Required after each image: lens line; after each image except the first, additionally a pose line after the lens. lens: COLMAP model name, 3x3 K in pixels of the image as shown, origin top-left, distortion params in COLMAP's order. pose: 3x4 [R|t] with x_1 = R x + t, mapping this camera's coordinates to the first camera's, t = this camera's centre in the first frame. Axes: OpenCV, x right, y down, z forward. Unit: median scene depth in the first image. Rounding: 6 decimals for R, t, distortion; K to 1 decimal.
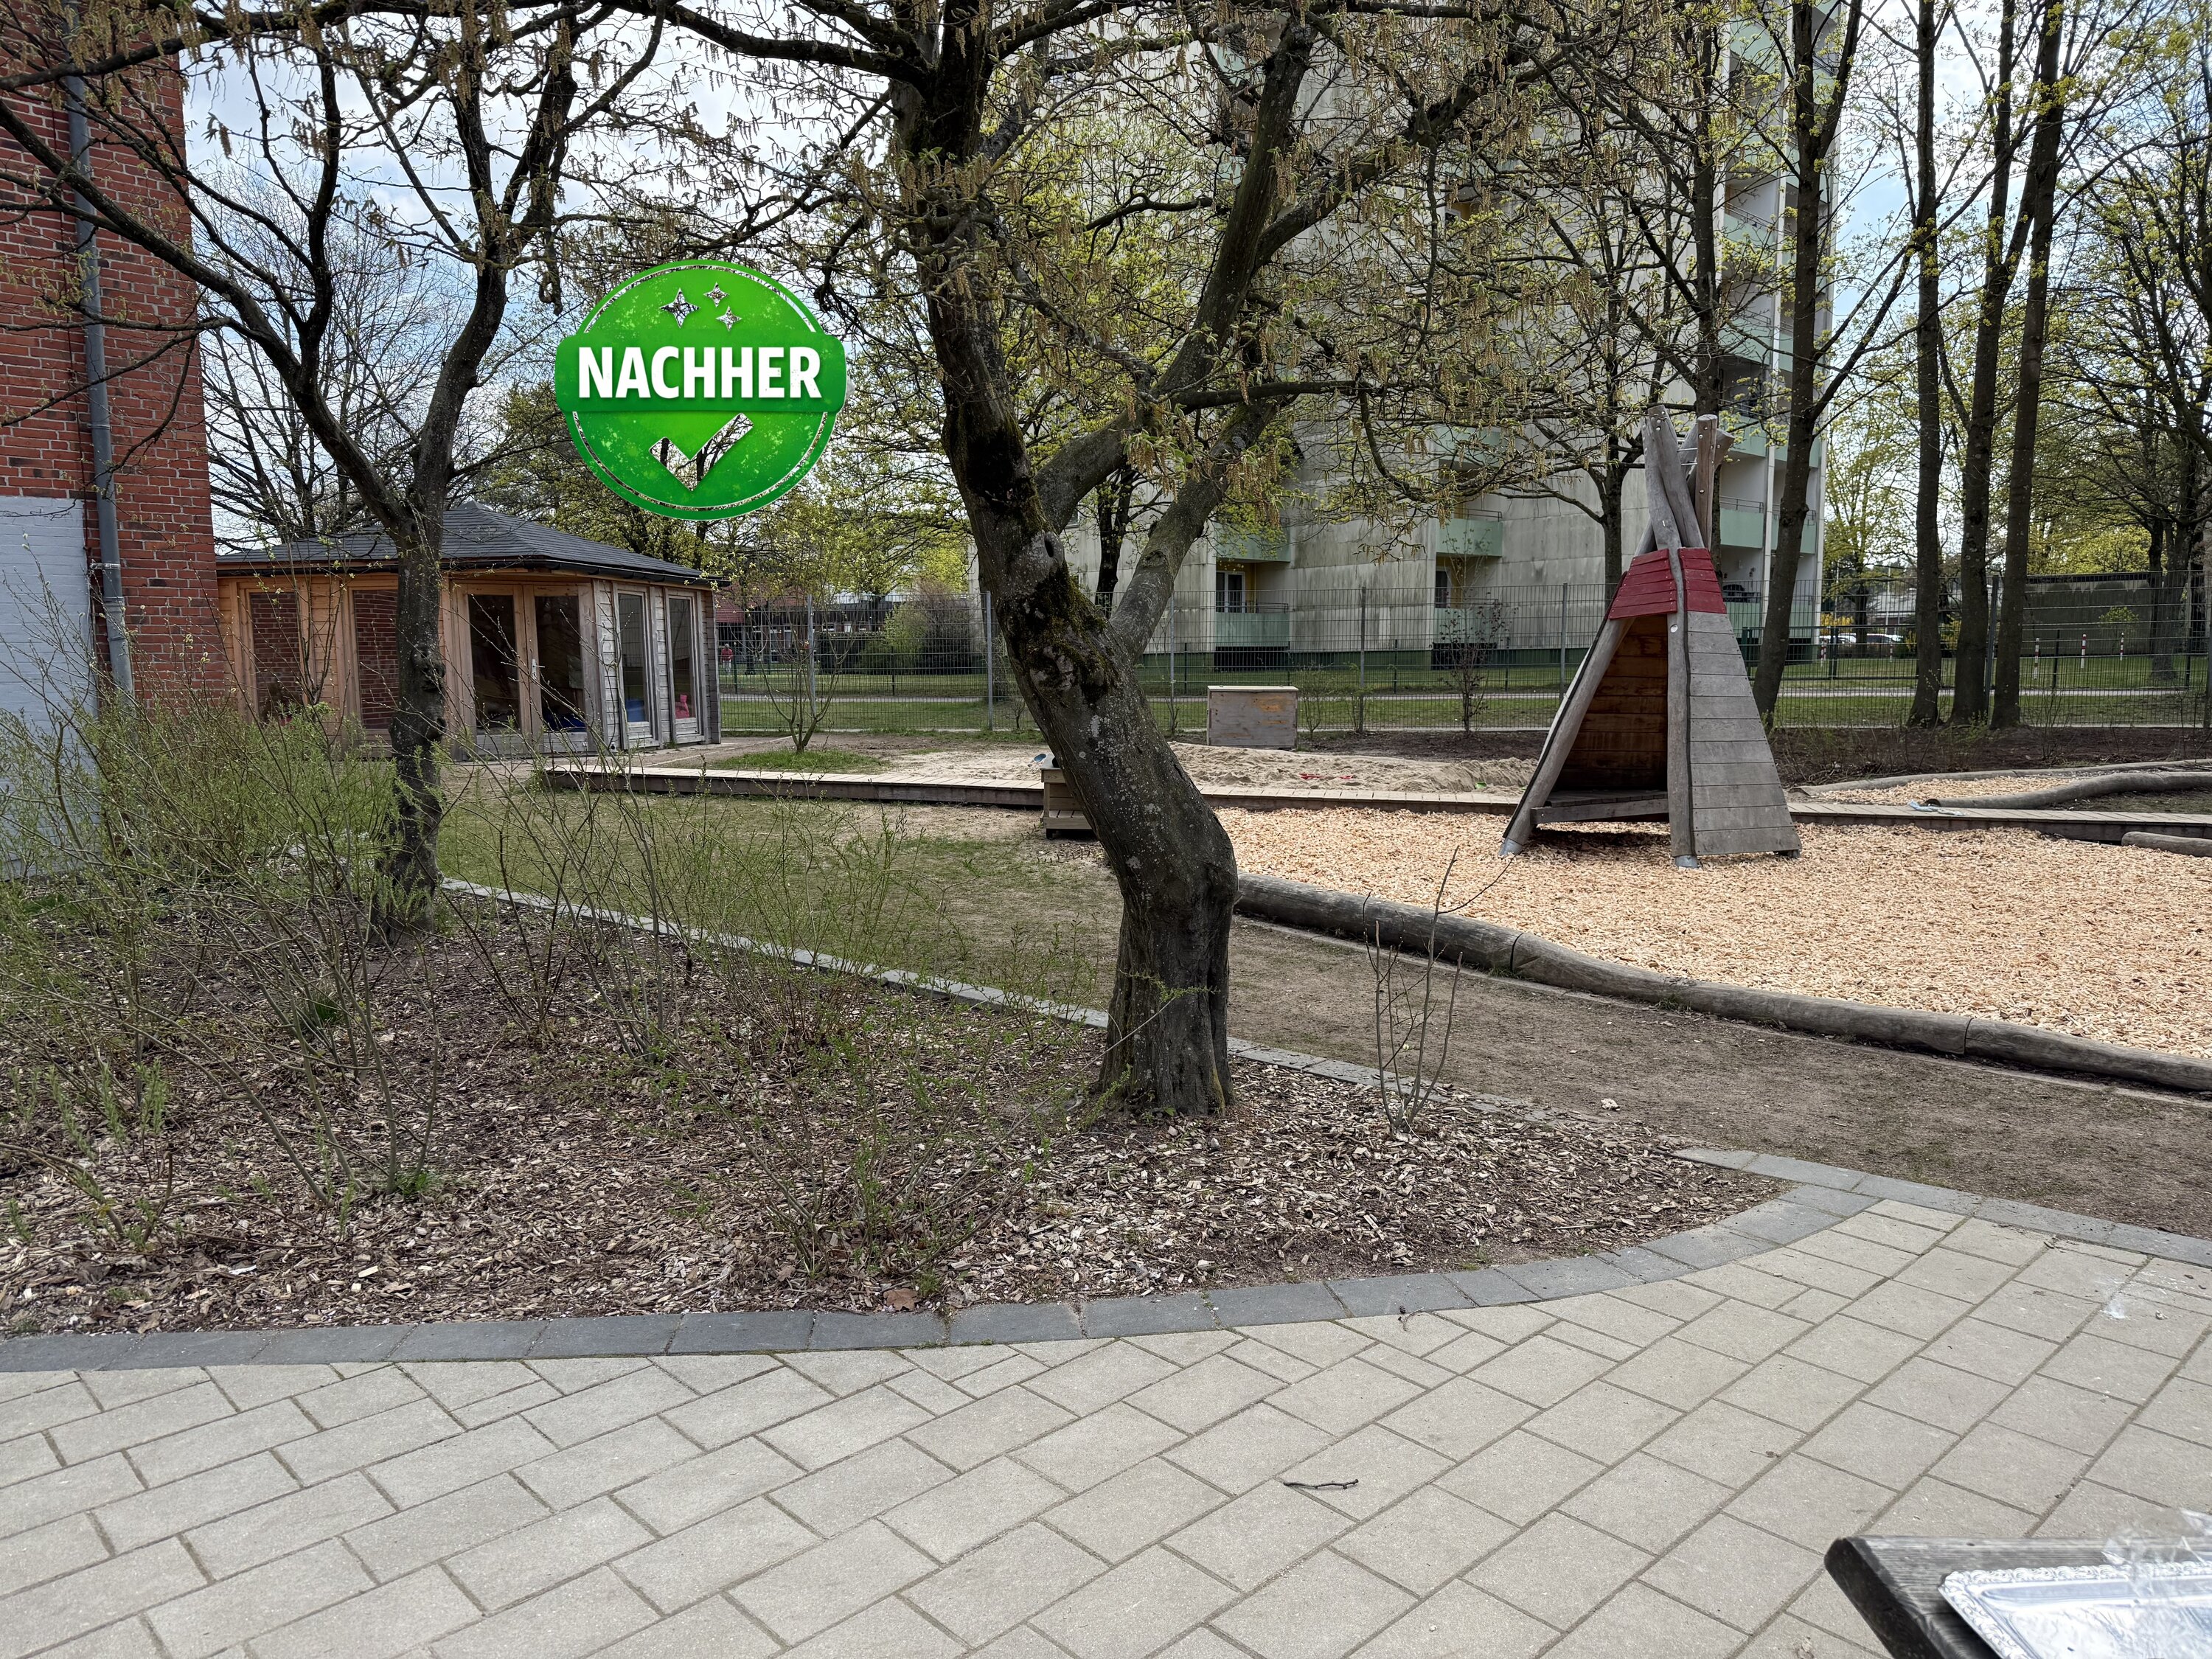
lens RADIAL K [[1530.2, 0, 1105.9], [0, 1530.2, 821.6], [0, 0, 1]] dist [0.063041, -0.069134]
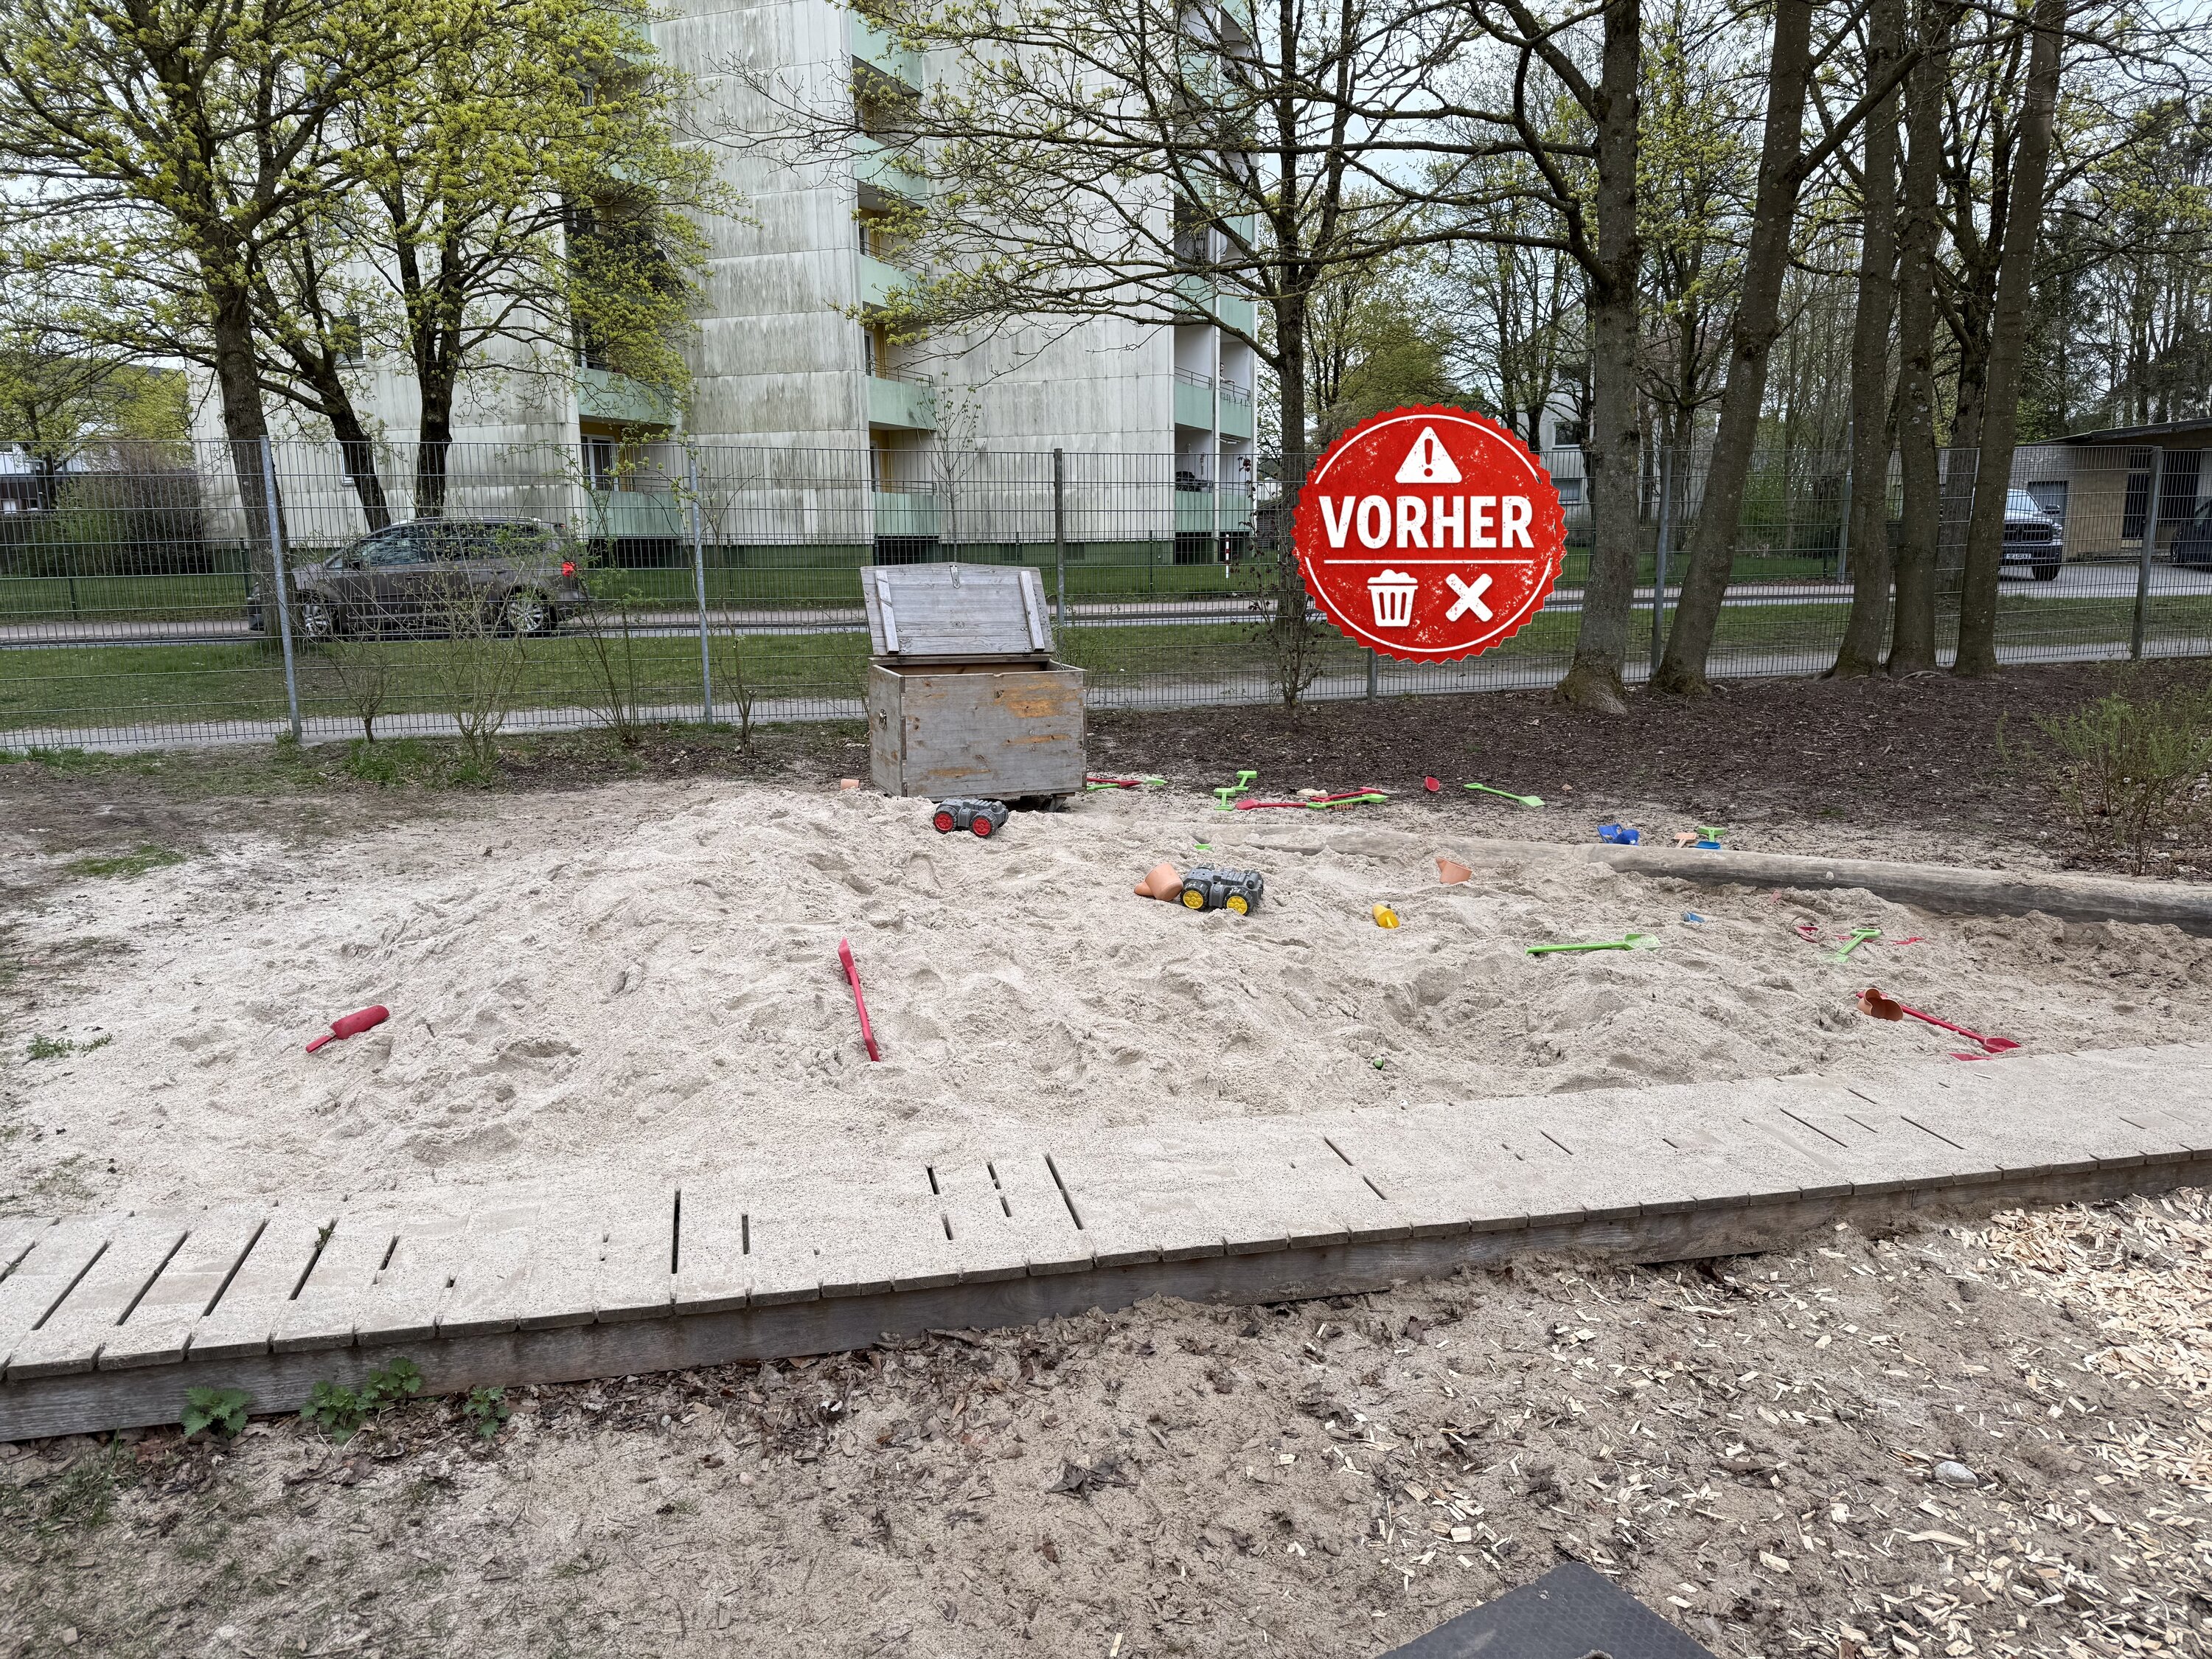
lens RADIAL K [[1530.2, 0, 1113.0], [0, 1530.2, 822.5], [0, 0, 1]] dist [0.063041, -0.069134]
pose [[0.904768, -0.075883, 0.419089, -0.023902], [0.046080, 0.995665, 0.080798, -0.022826], [-0.423404, -0.053792, 0.904343, 0.195156]]
